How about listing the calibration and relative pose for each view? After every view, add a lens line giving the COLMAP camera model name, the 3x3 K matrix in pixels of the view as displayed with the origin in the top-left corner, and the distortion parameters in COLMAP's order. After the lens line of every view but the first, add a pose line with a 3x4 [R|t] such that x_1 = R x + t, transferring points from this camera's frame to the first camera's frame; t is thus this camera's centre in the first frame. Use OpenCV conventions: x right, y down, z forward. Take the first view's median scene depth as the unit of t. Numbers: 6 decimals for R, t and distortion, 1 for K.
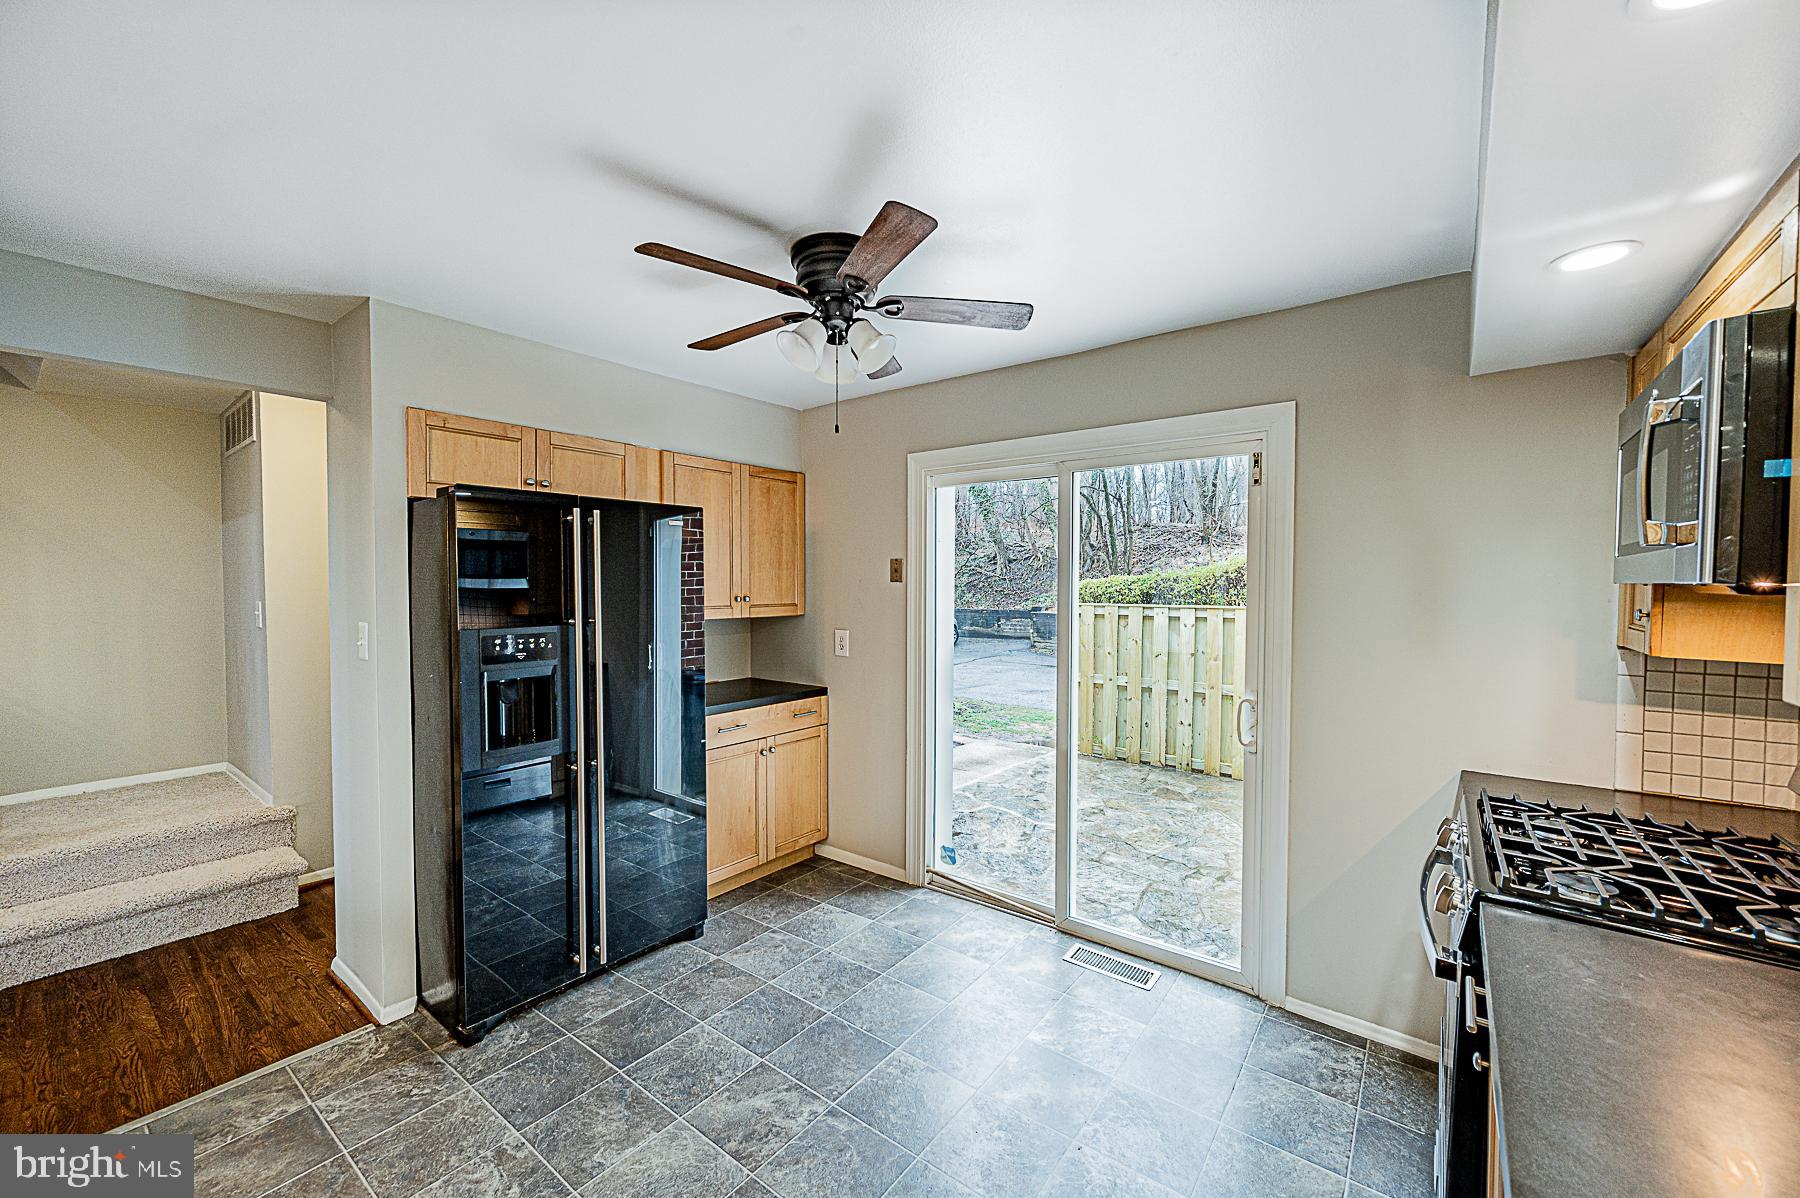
lens RADIAL K [[712.6, 0, 893.0], [0, 712.6, 598.3], [0, 0, 1]] dist [-0.001157, -0.000135]
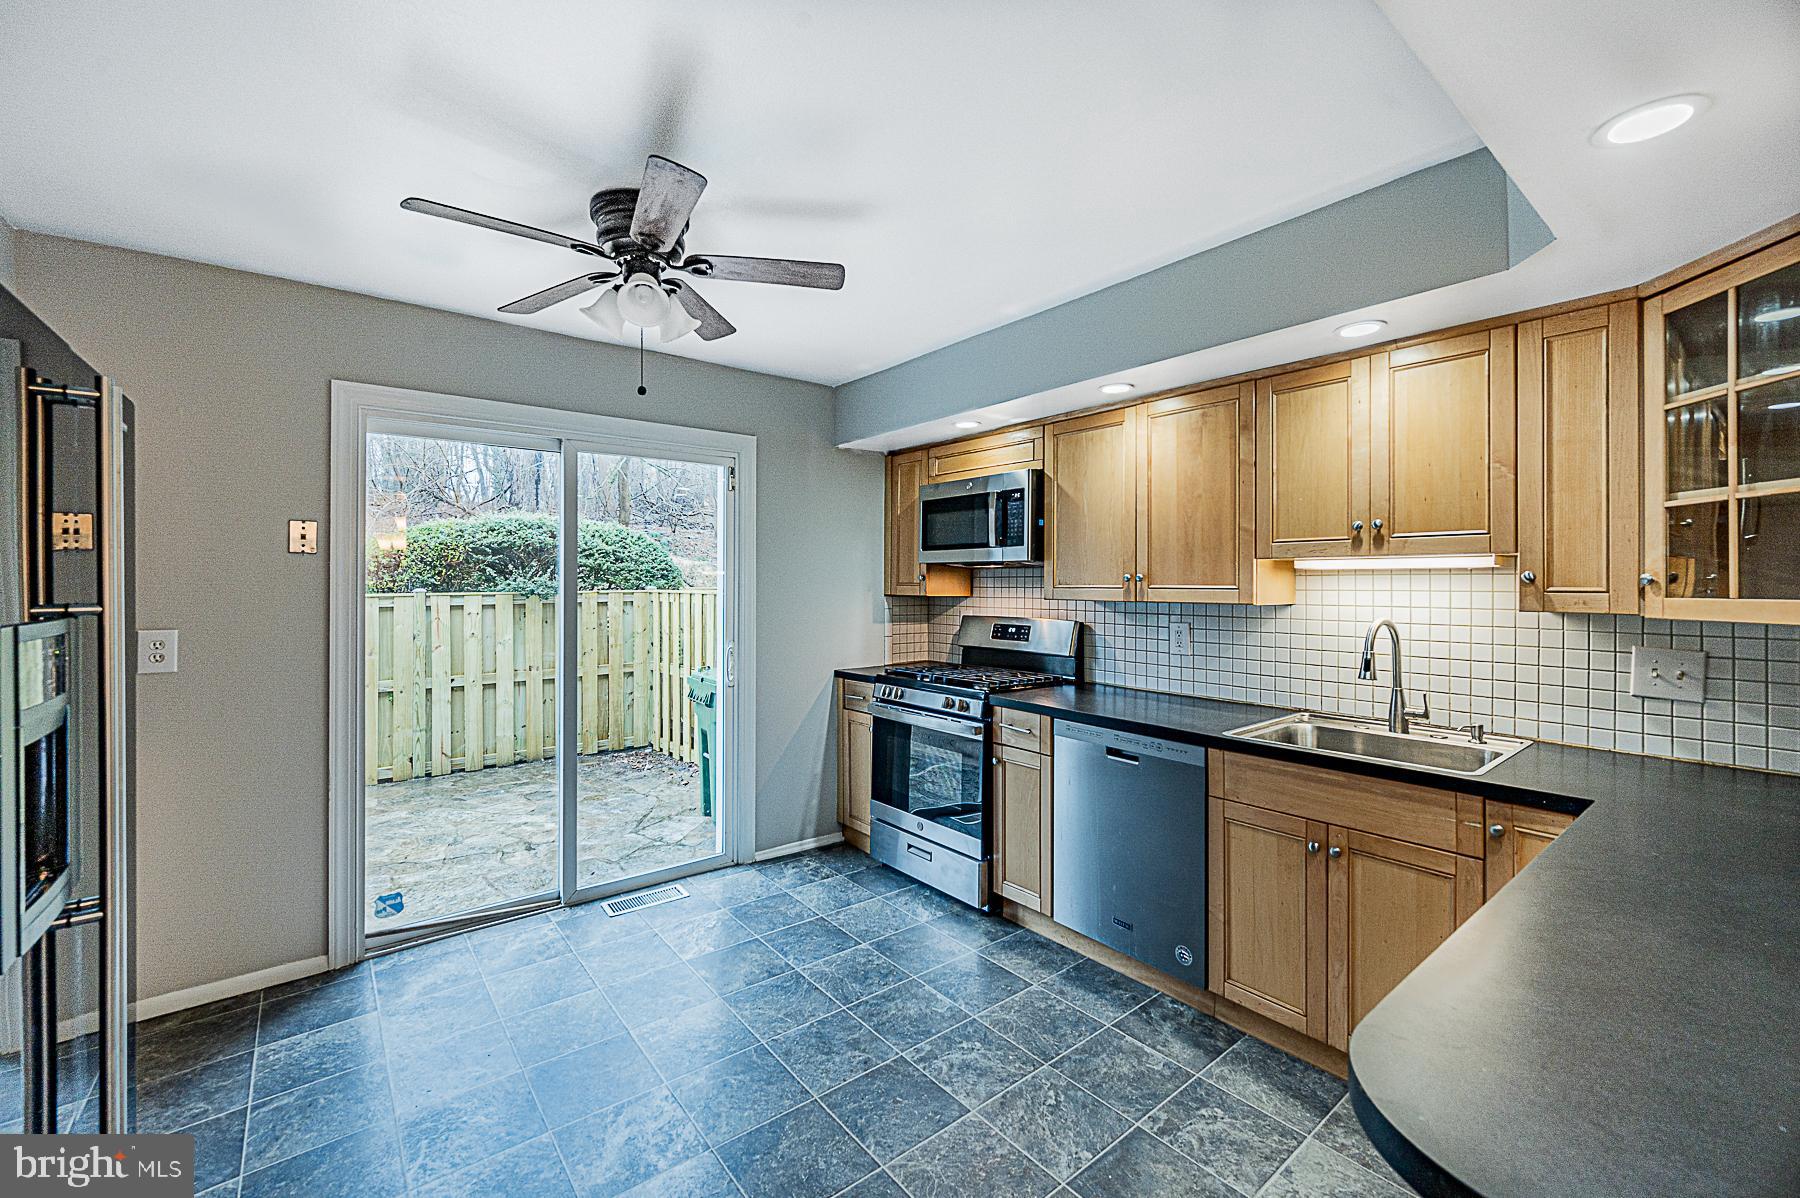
lens RADIAL K [[744.8, 0, 906.3], [0, 744.8, 578.6], [0, 0, 1]] dist [-0.000591, -0.000257]
pose [[0.228285, 0.000055, 0.973594, -0.633822], [0.020029, 0.999788, -0.004753, 0.019238], [-0.973388, 0.020585, 0.228236, 0.273420]]
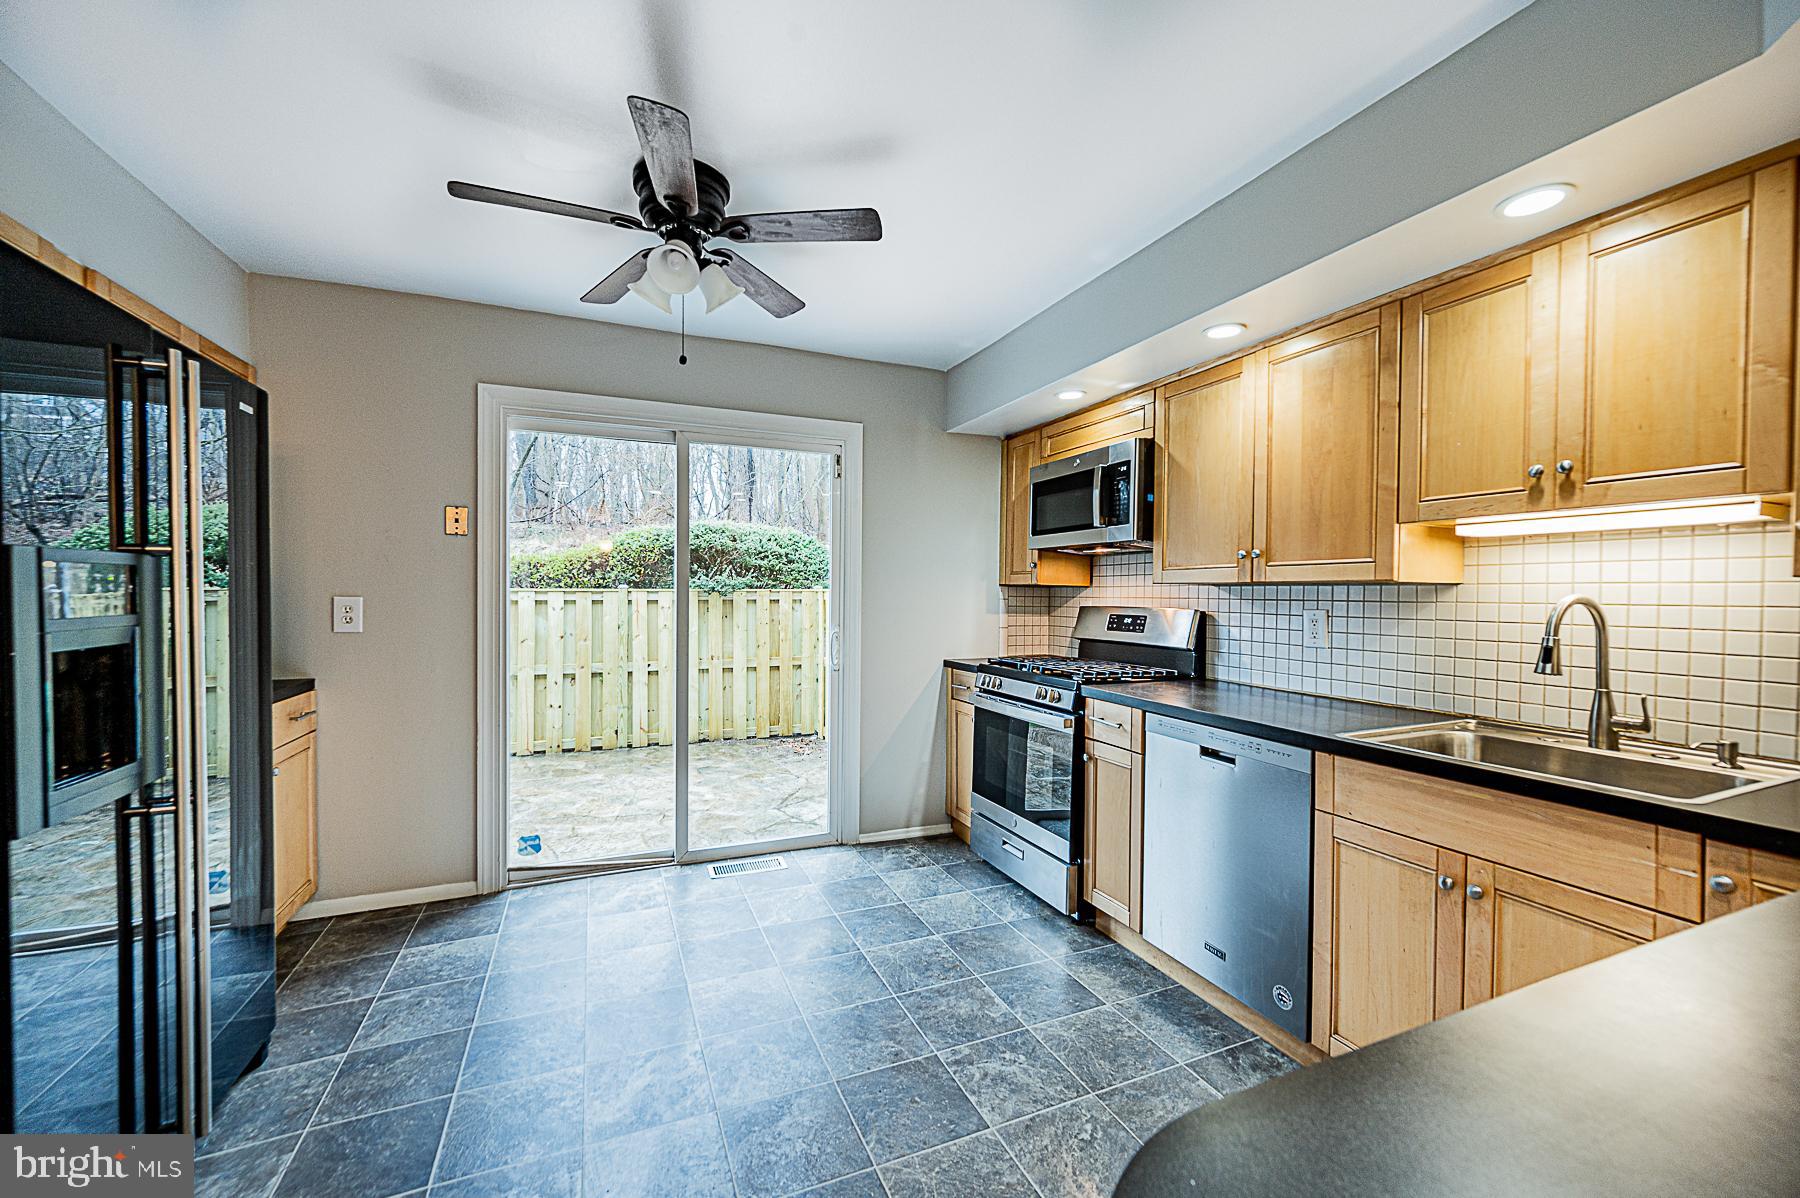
lens RADIAL K [[718.8, 0, 903.4], [0, 718.8, 602.4], [0, 0, 1]] dist [-0.000896, -0.000270]
pose [[0.481596, -0.011248, 0.876321, -0.519491], [0.011472, 0.999913, 0.006529, 0.060664], [-0.876318, 0.006908, 0.481683, 0.166062]]
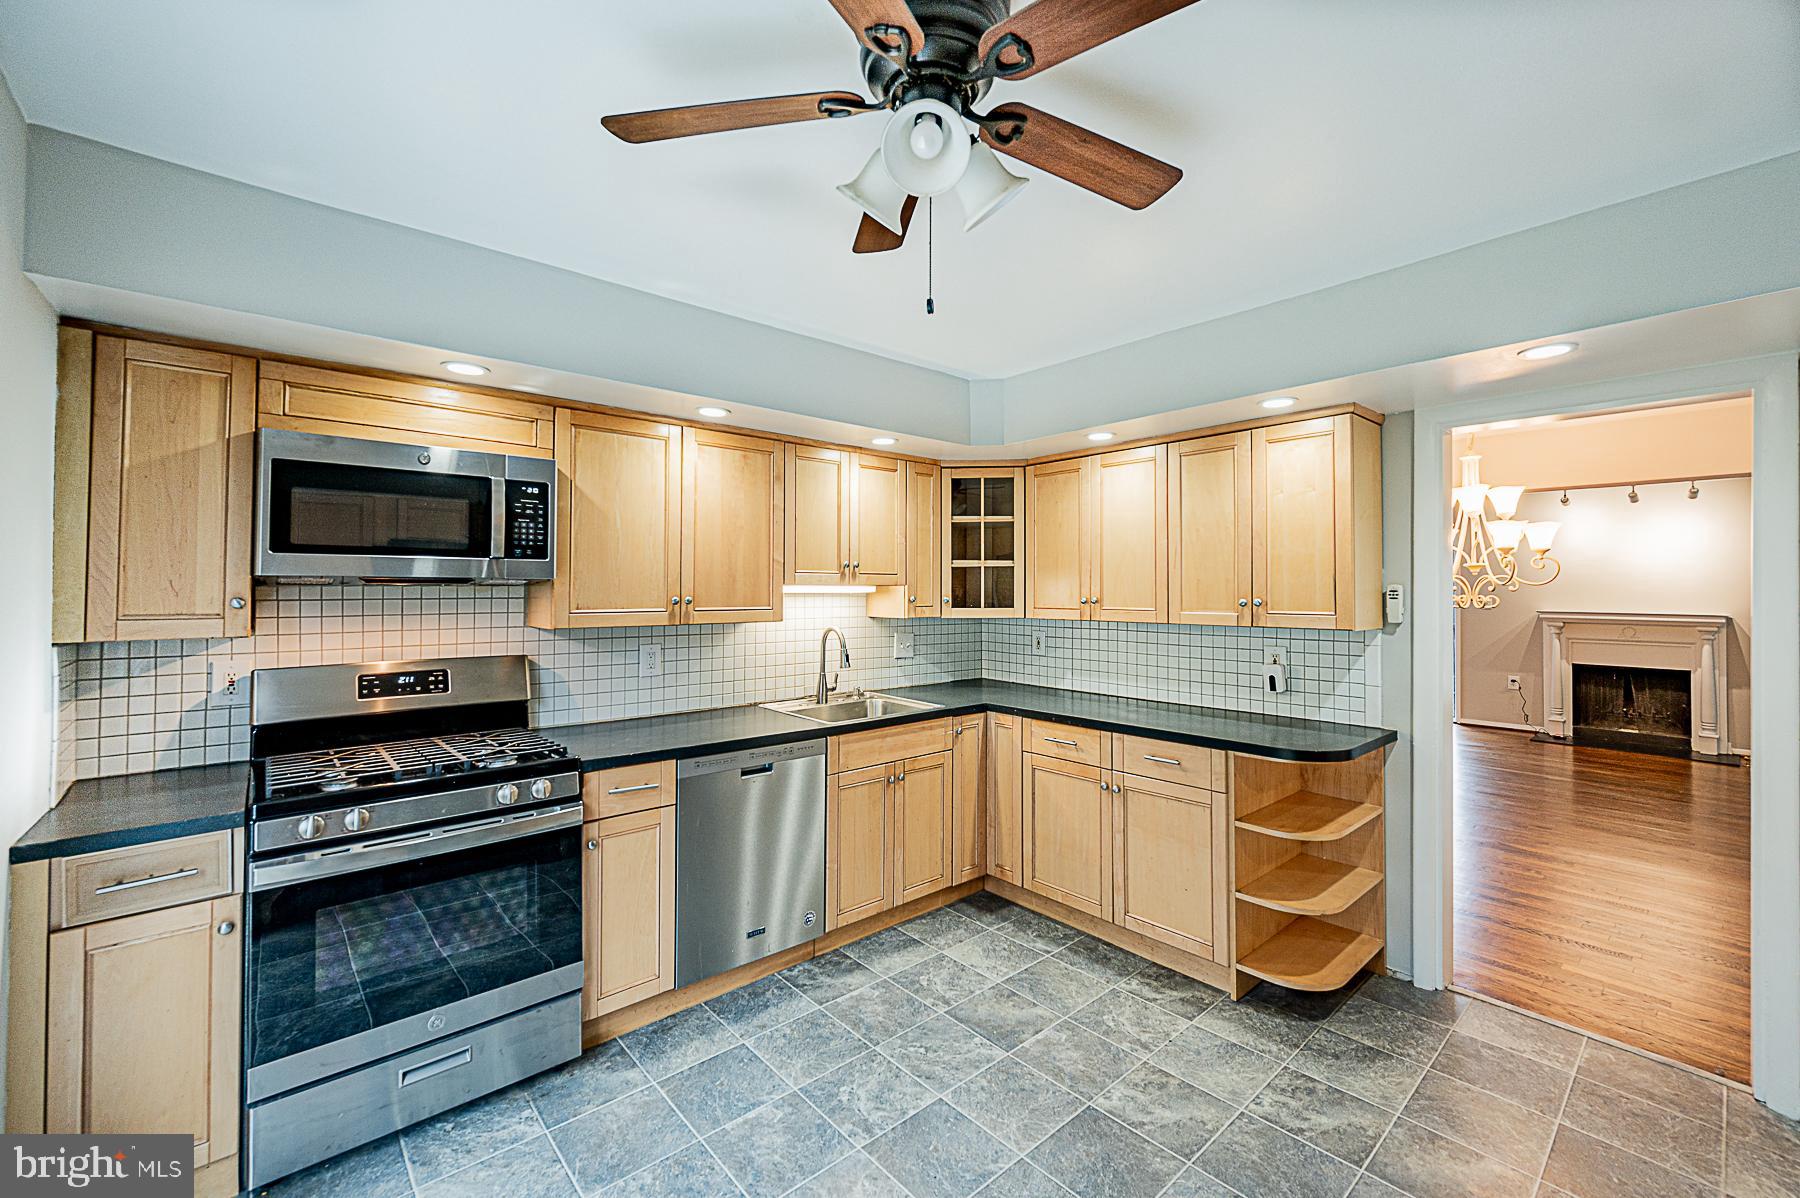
lens RADIAL K [[731.1, 0, 900.8], [0, 731.1, 575.8], [0, 0, 1]] dist [-0.000680, -0.000103]
pose [[-0.982623, -0.002127, 0.185598, -0.106933], [-0.001691, 0.999995, 0.002511, -0.013050], [-0.185603, 0.002154, -0.982623, 1.023598]]
